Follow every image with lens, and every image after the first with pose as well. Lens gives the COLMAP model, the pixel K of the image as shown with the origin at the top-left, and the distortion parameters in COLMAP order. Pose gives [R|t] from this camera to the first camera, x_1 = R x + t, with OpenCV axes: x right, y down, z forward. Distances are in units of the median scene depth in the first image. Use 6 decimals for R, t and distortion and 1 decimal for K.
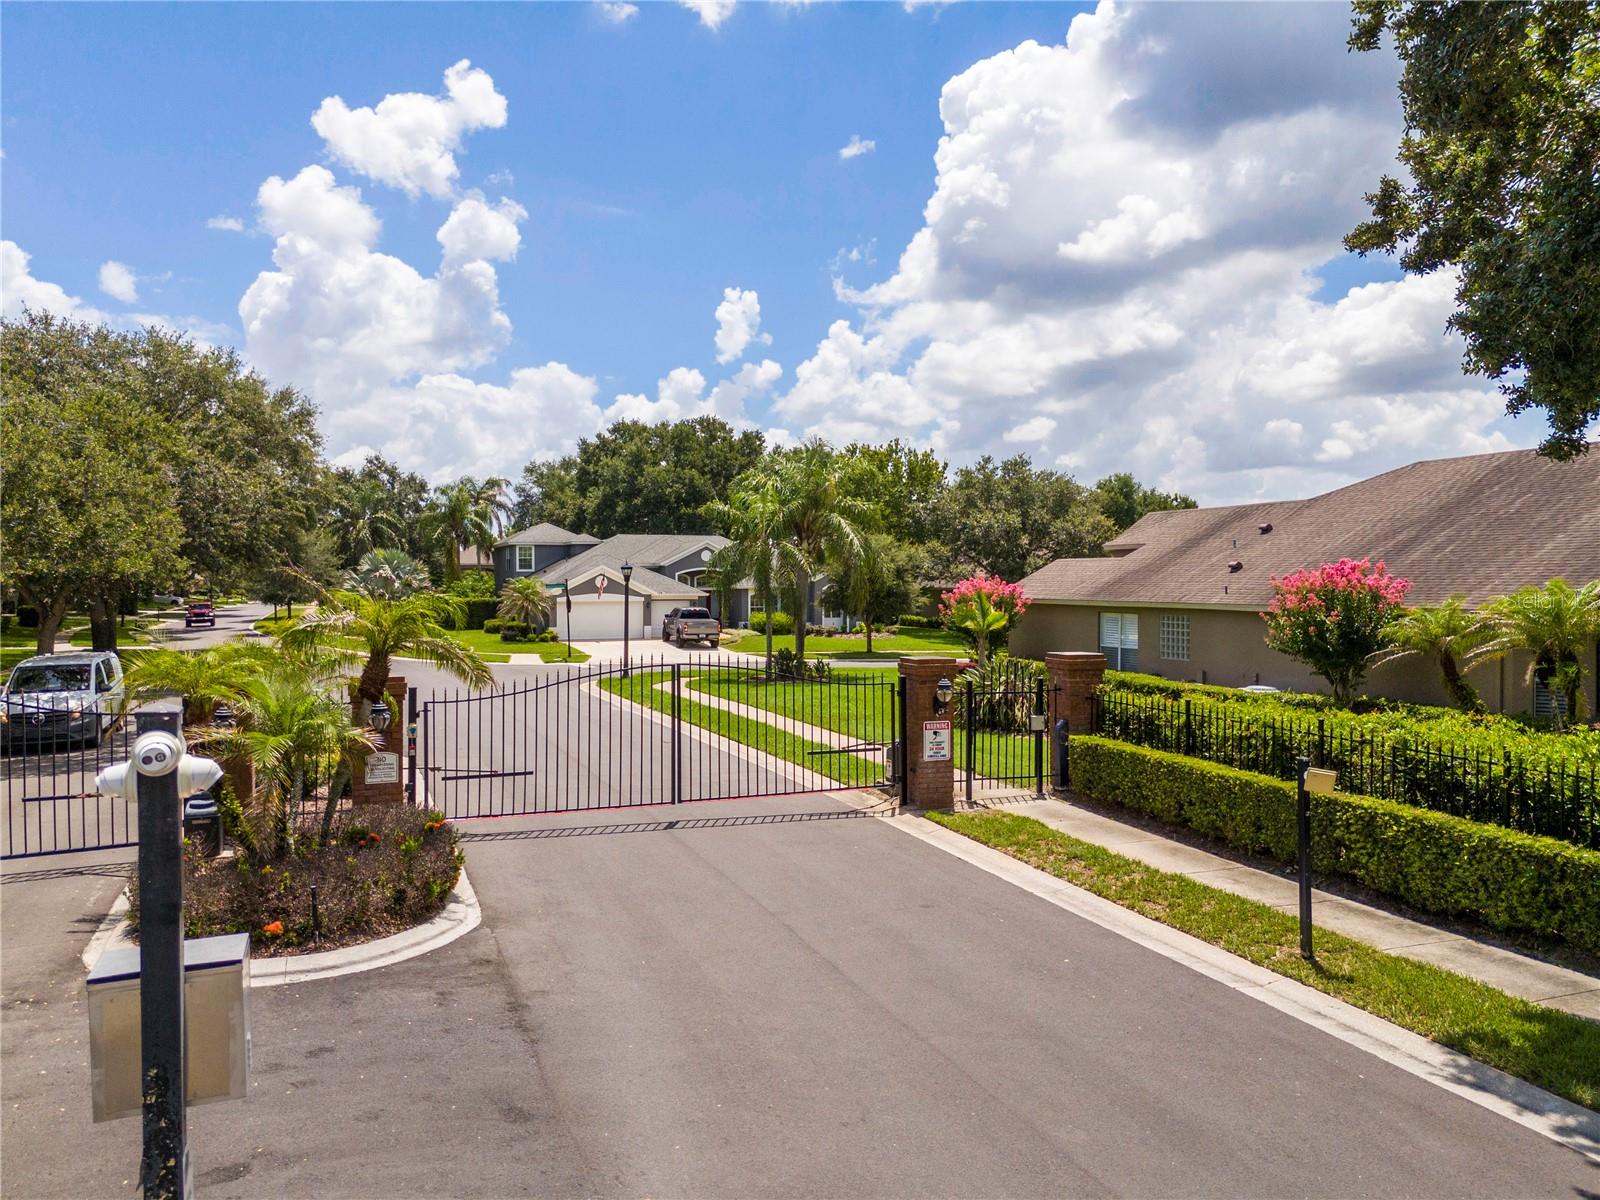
lens RADIAL K [[1187.3, 0, 796.5], [0, 1187.3, 593.9], [0, 0, 1]] dist [0.054656, -0.046760]
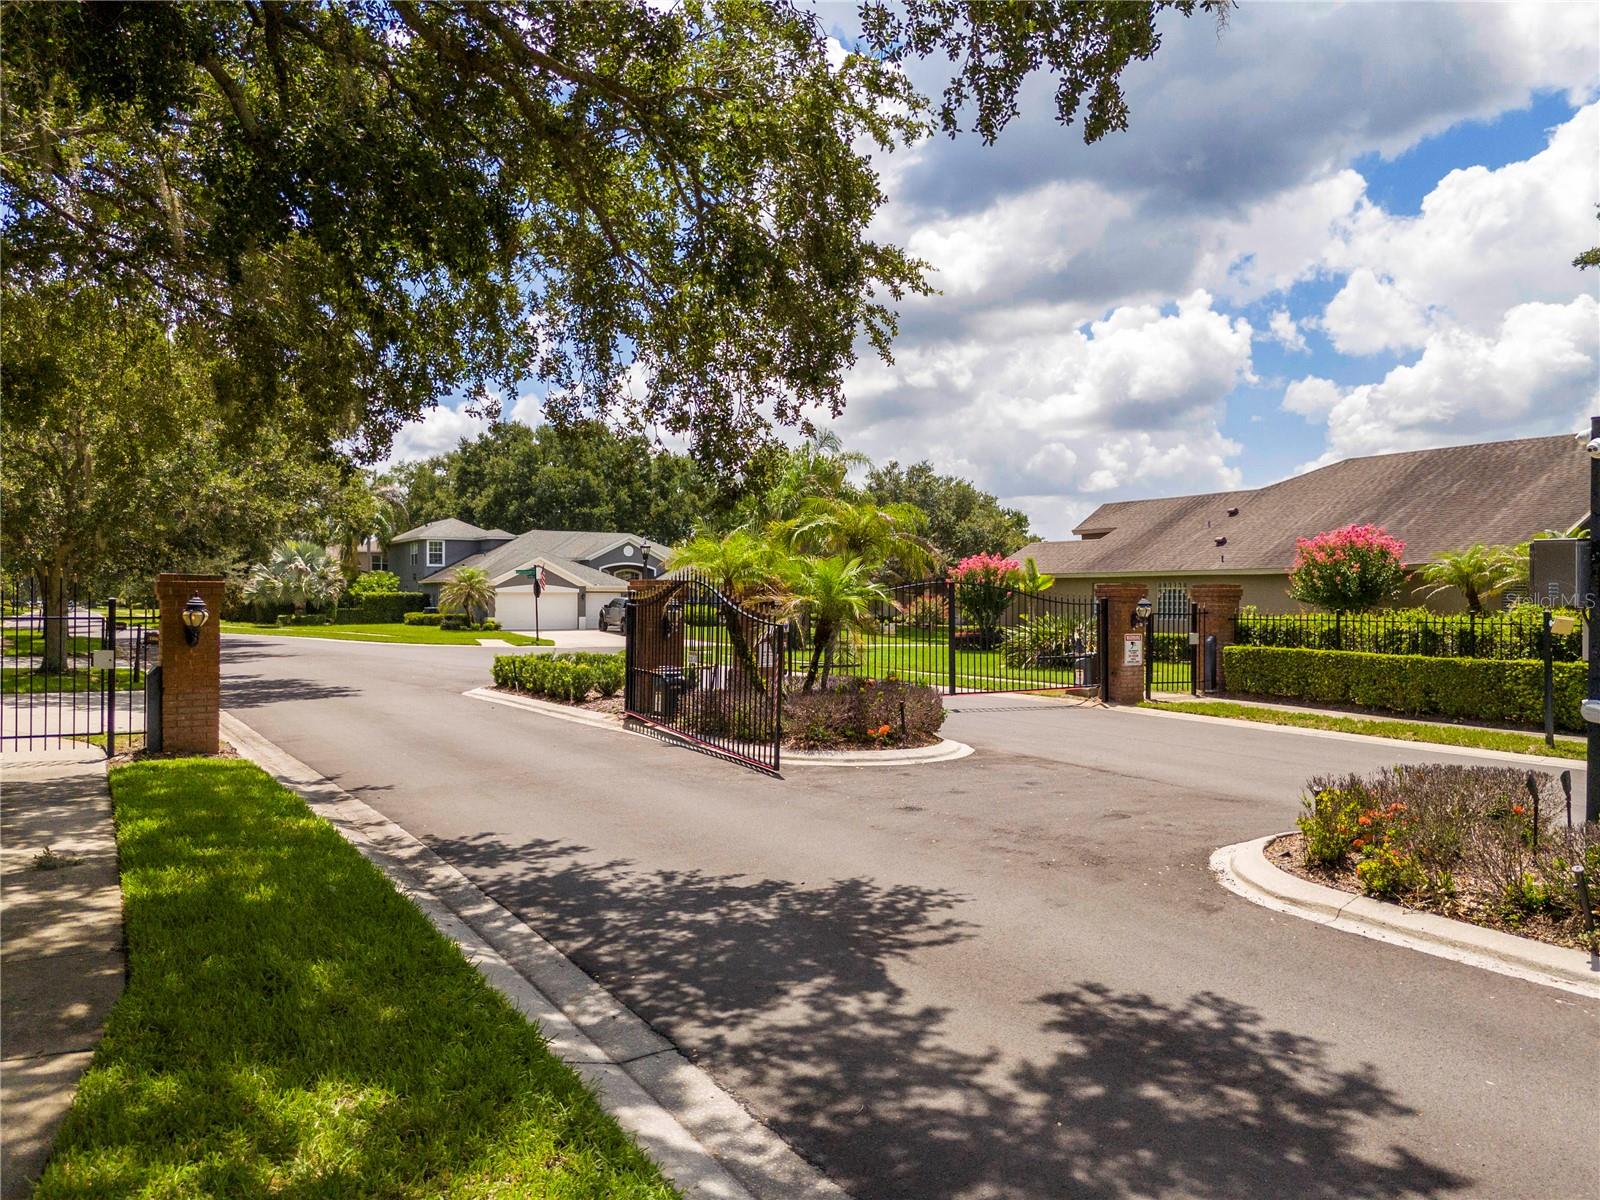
lens RADIAL K [[1187.3, 0, 807.5], [0, 1187.3, 607.7], [0, 0, 1]] dist [0.054656, -0.046760]
pose [[0.982974, 0.002362, 0.183728, -0.116036], [-0.001311, 0.999982, -0.005841, 0.023268], [-0.183738, 0.005500, 0.982960, -0.039405]]
